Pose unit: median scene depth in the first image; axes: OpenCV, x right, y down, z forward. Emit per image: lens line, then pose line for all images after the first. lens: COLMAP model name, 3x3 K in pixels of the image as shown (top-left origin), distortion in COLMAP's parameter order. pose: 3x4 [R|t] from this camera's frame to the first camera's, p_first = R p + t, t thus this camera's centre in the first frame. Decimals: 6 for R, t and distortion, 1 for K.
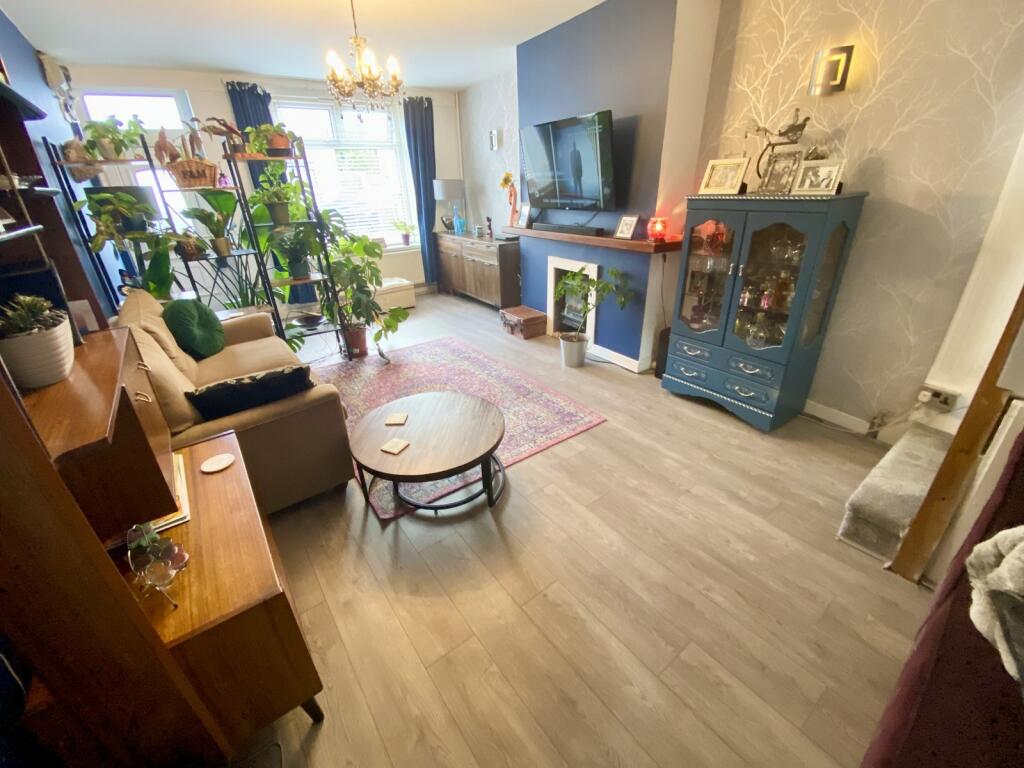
lens RADIAL K [[418.1, 0, 509.5], [0, 418.1, 382.6], [0, 0, 1]] dist [0.030248, -0.024435]
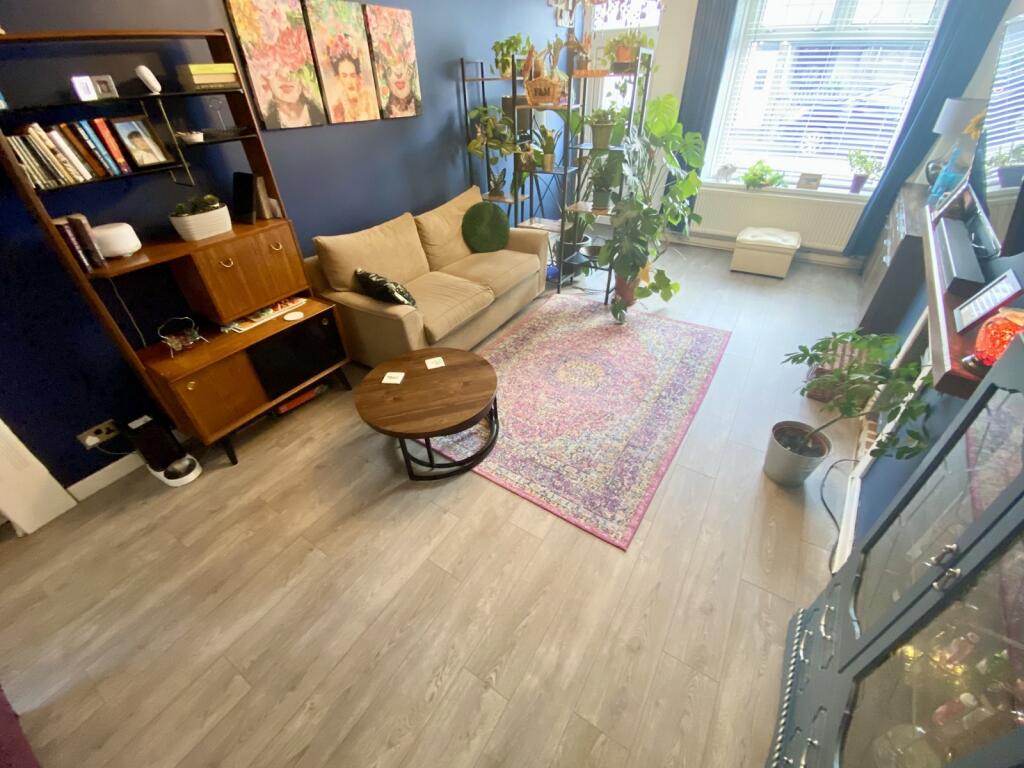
lens RADIAL K [[418.1, 0, 509.5], [0, 418.1, 382.6], [0, 0, 1]] dist [0.030248, -0.024435]
pose [[0.338748, 0.572424, -0.746714, 0.671010], [-0.383765, 0.808678, 0.445829, -0.453606], [0.859054, 0.135539, 0.493614, 0.643660]]
